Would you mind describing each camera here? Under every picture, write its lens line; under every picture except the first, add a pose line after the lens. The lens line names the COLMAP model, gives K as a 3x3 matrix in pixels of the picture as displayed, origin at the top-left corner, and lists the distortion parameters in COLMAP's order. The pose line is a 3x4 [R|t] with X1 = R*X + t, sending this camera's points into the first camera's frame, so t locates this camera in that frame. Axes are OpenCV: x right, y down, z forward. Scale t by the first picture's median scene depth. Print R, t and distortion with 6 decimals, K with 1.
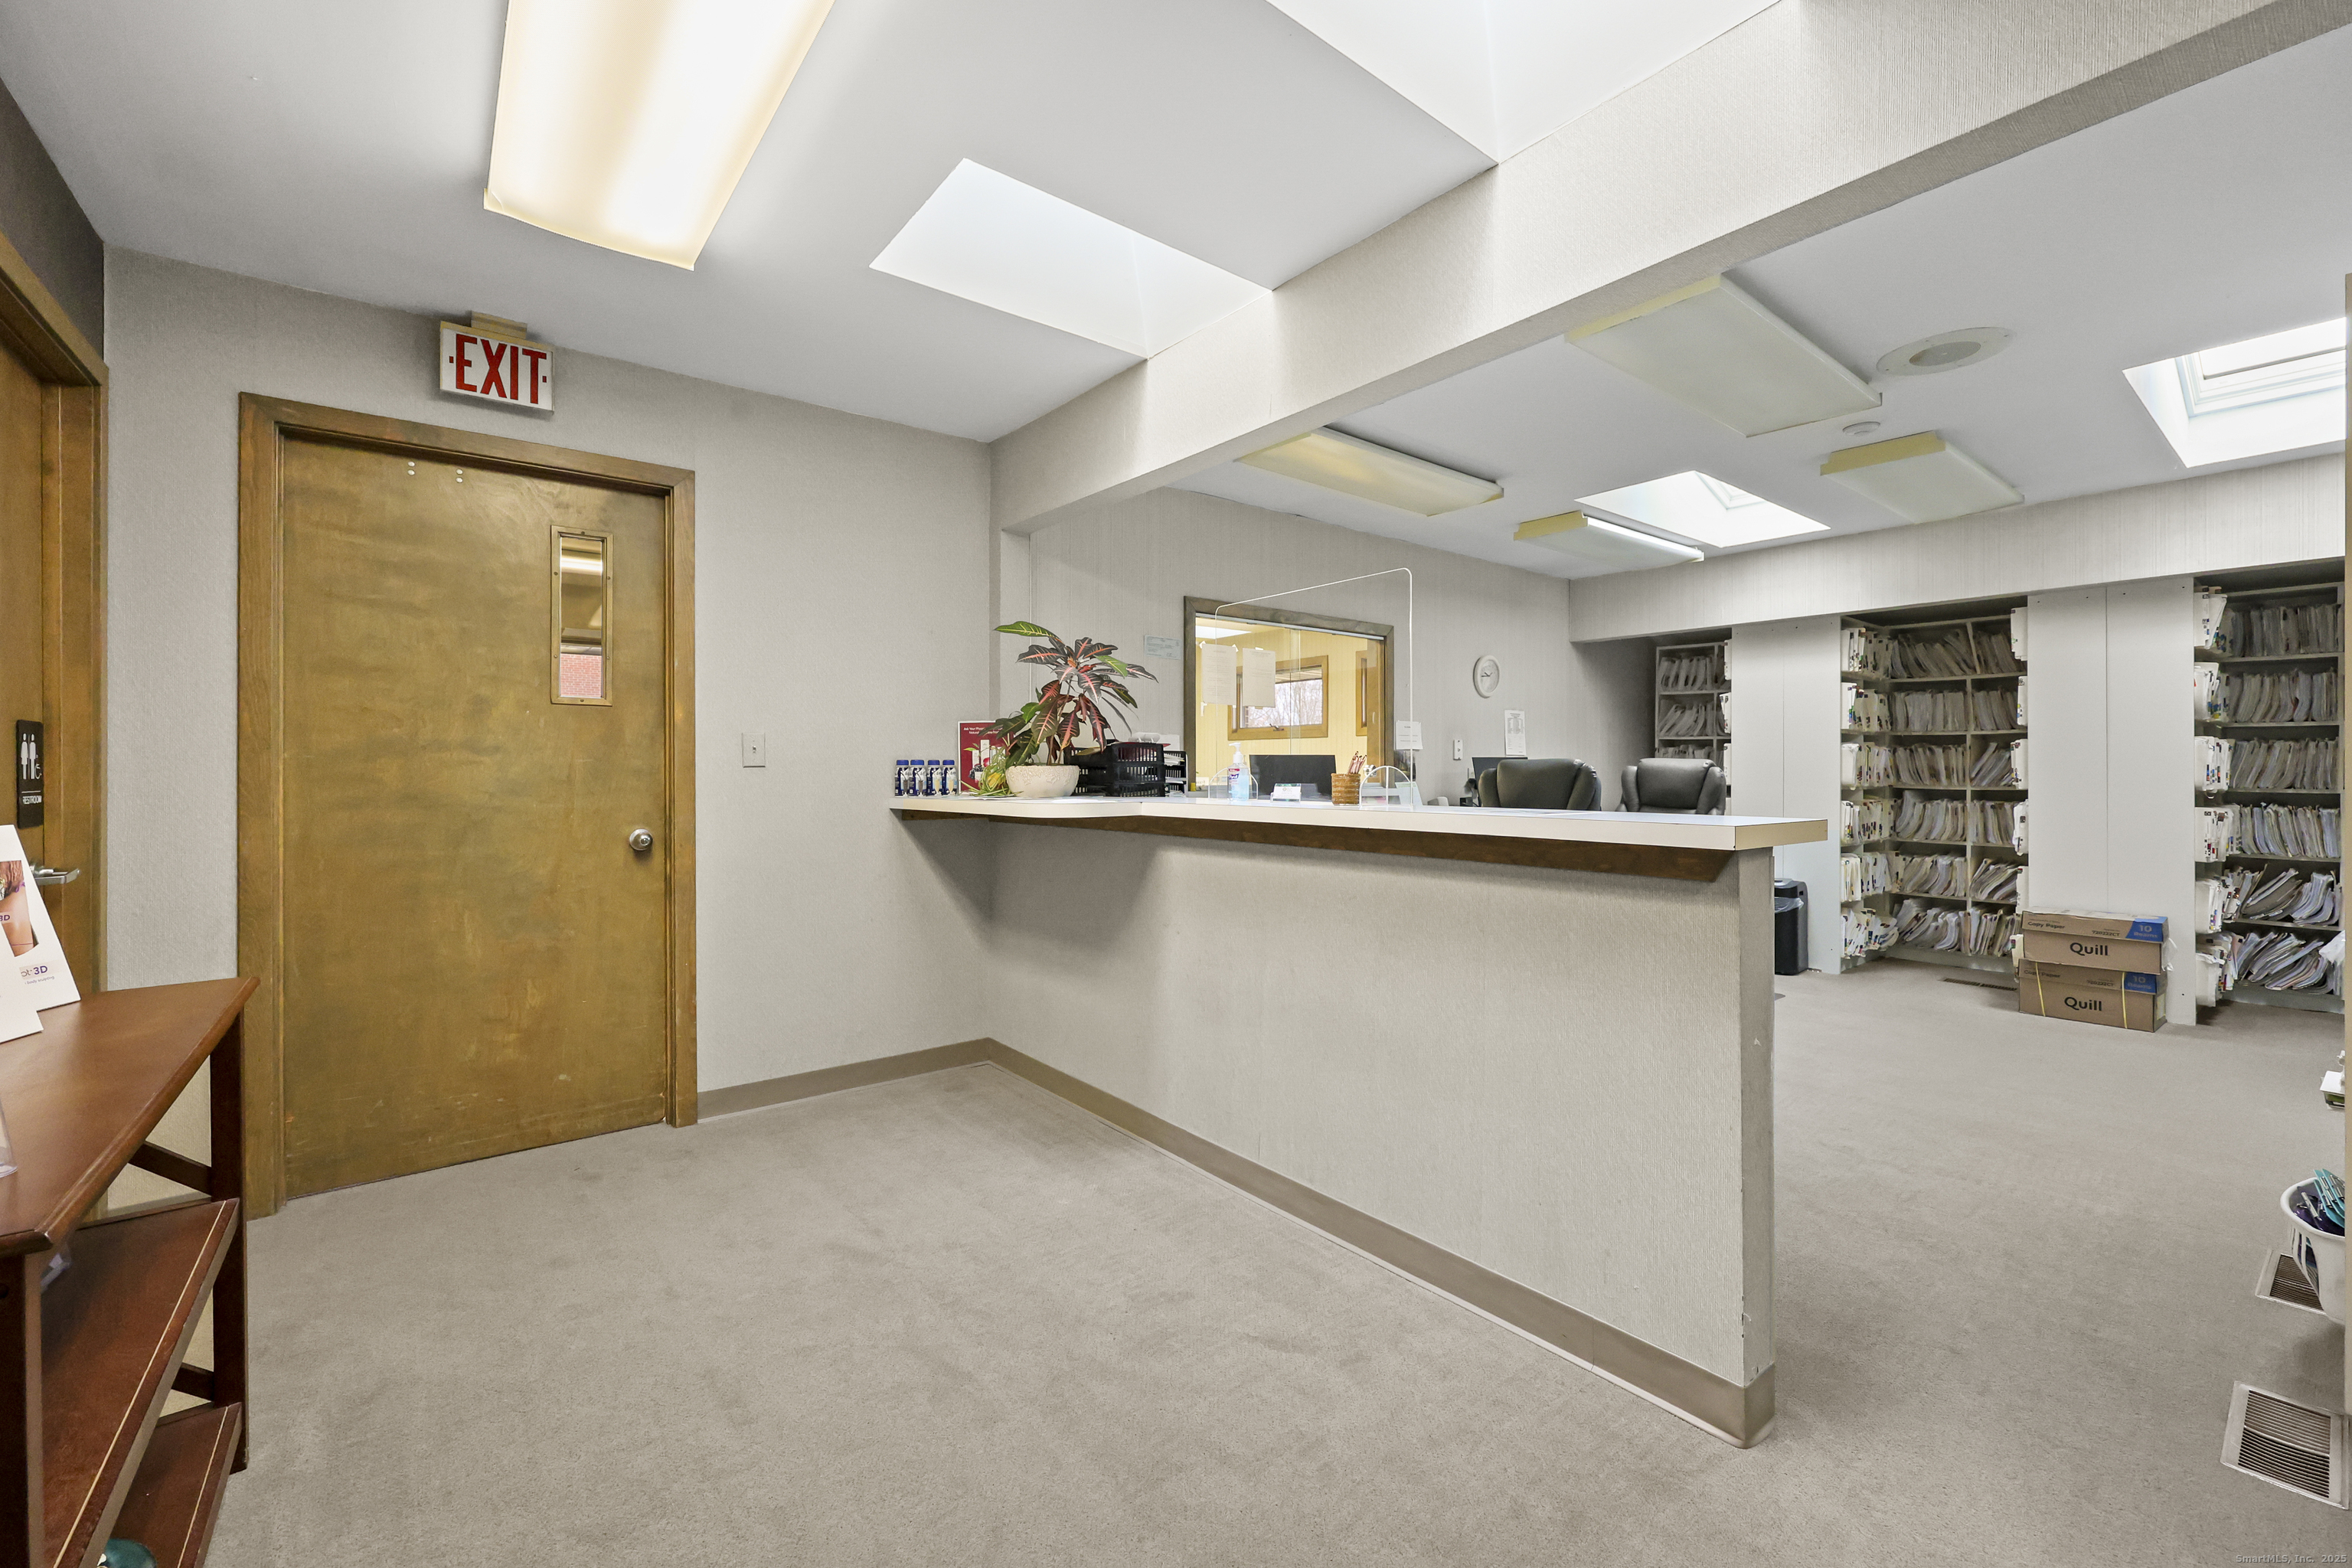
lens RADIAL K [[959.7, 0, 1178.0], [0, 959.7, 769.6], [0, 0, 1]] dist [0.000341, 0.000059]
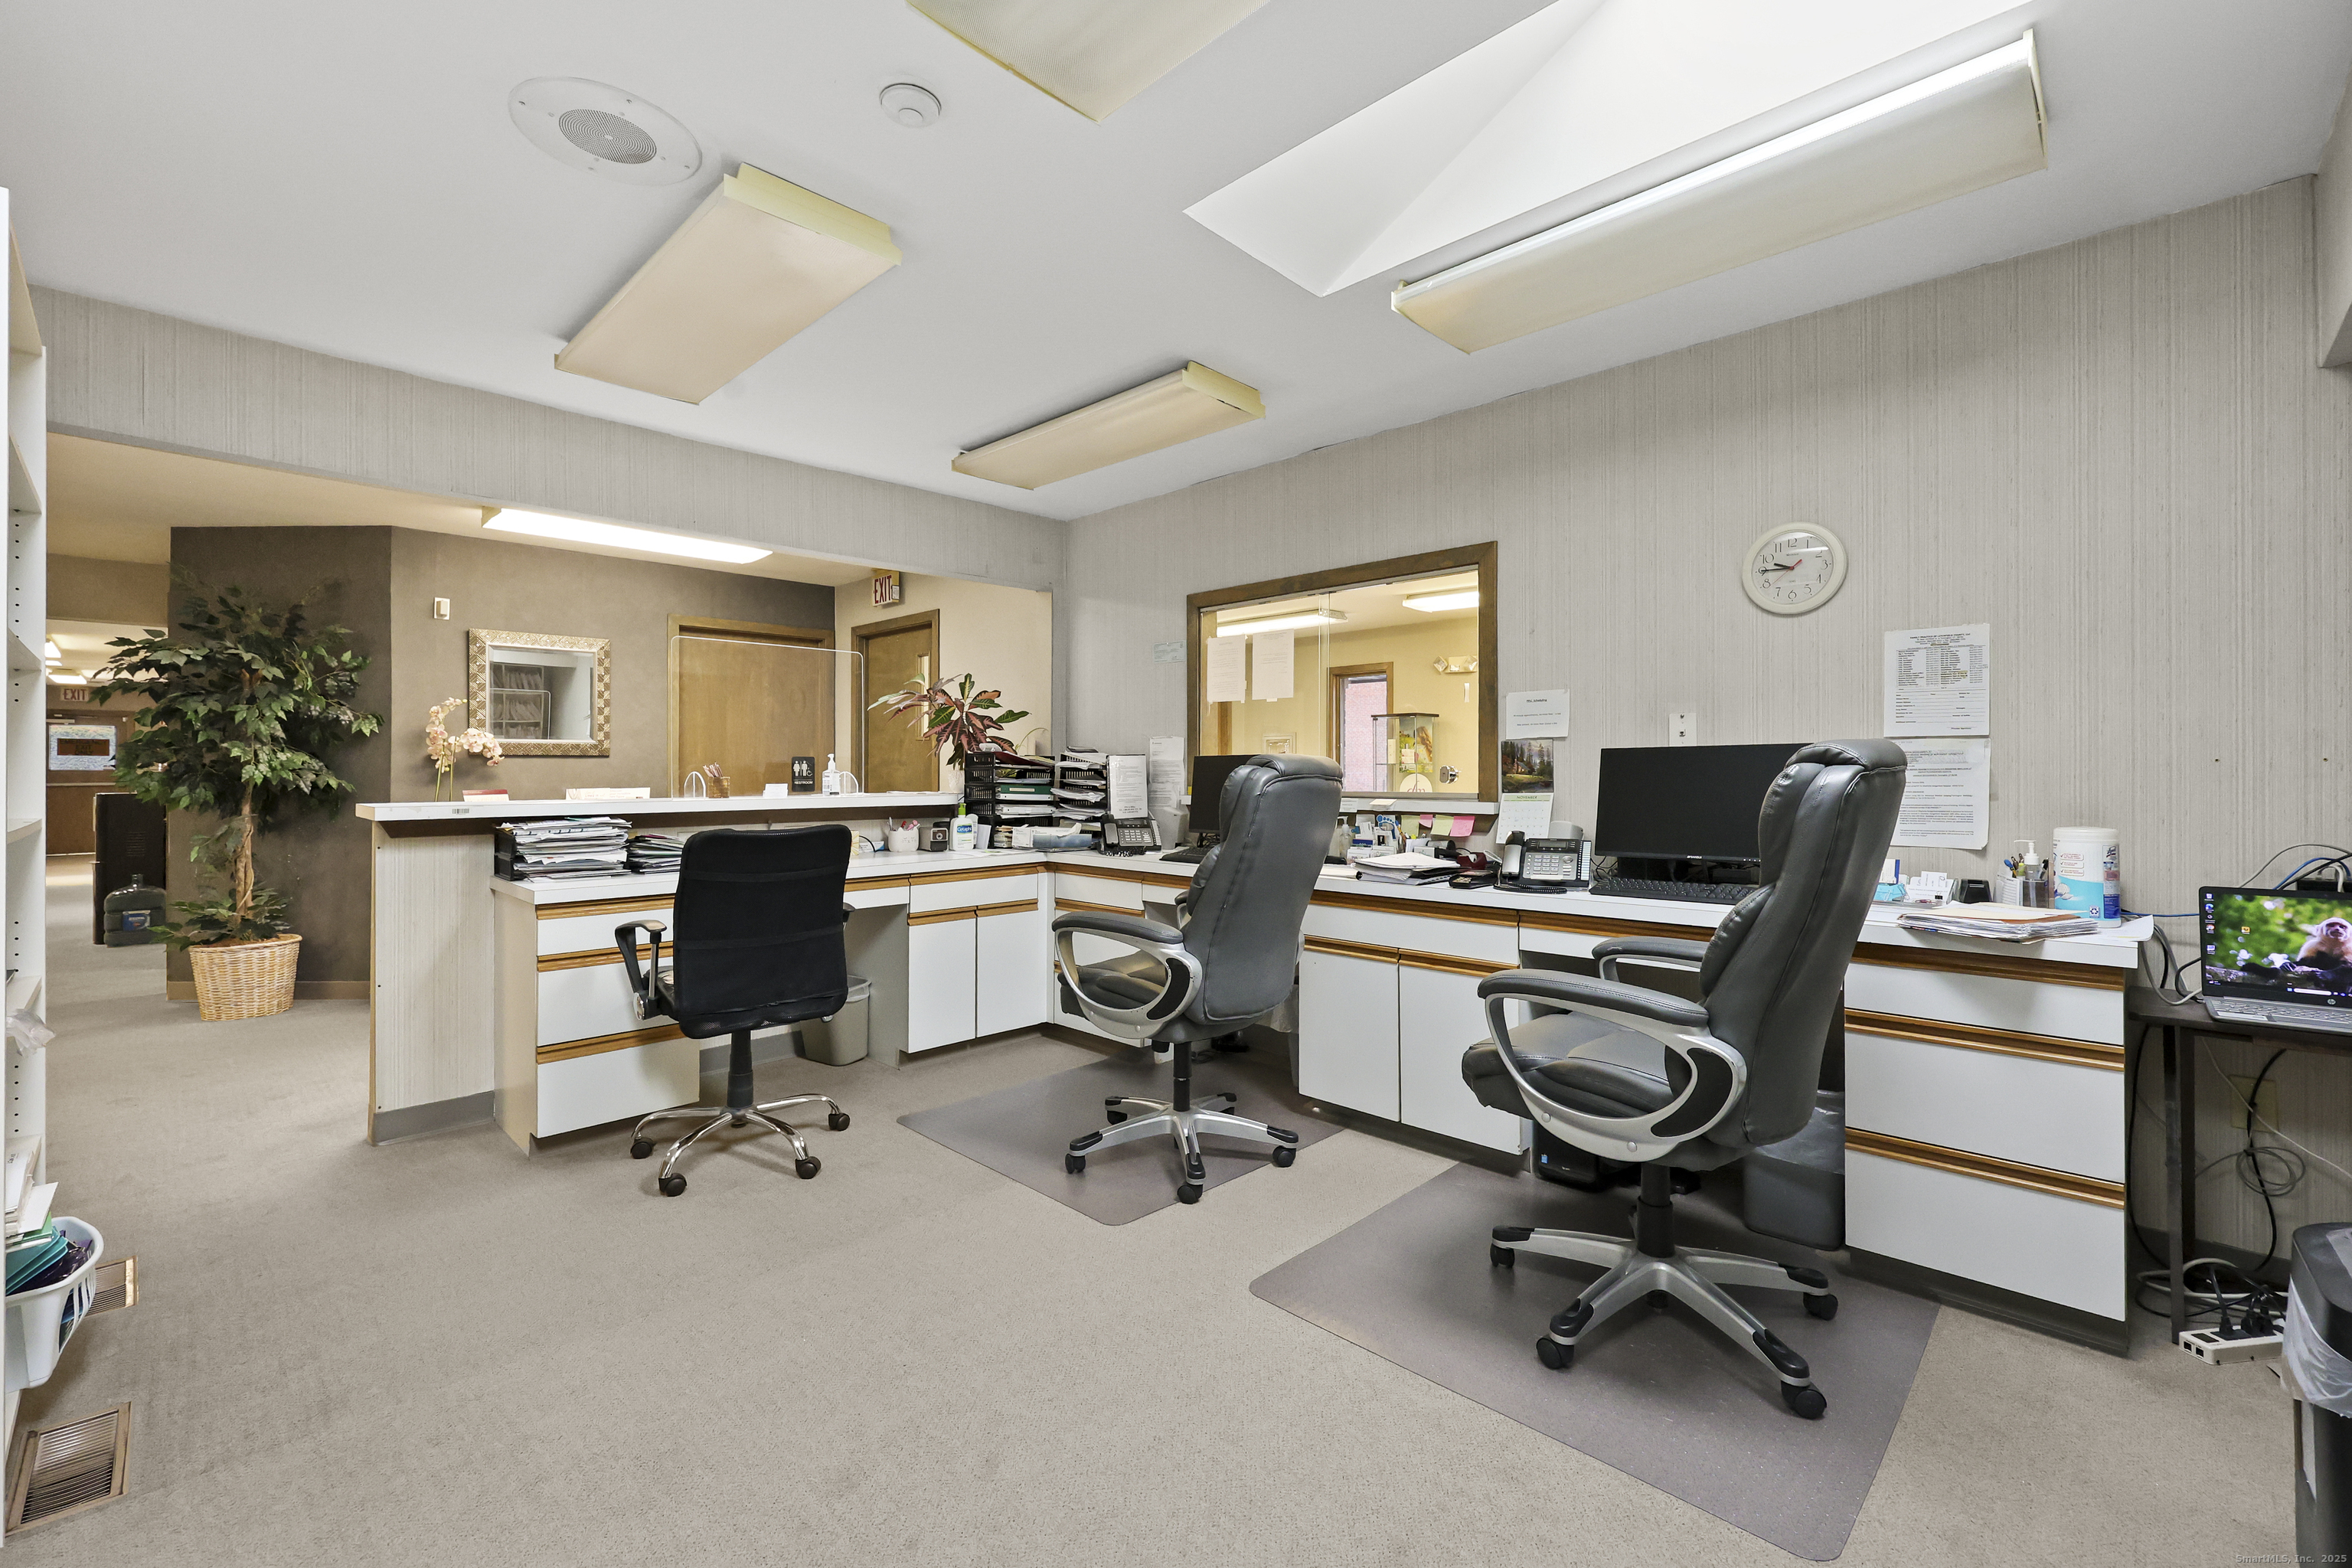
lens RADIAL K [[959.7, 0, 1178.0], [0, 959.7, 769.6], [0, 0, 1]] dist [0.000341, 0.000059]
pose [[0.135896, -0.000679, -0.990723, 0.975106], [0.000715, 1.000000, -0.000588, -0.001469], [0.990723, -0.000628, 0.135896, 0.852527]]
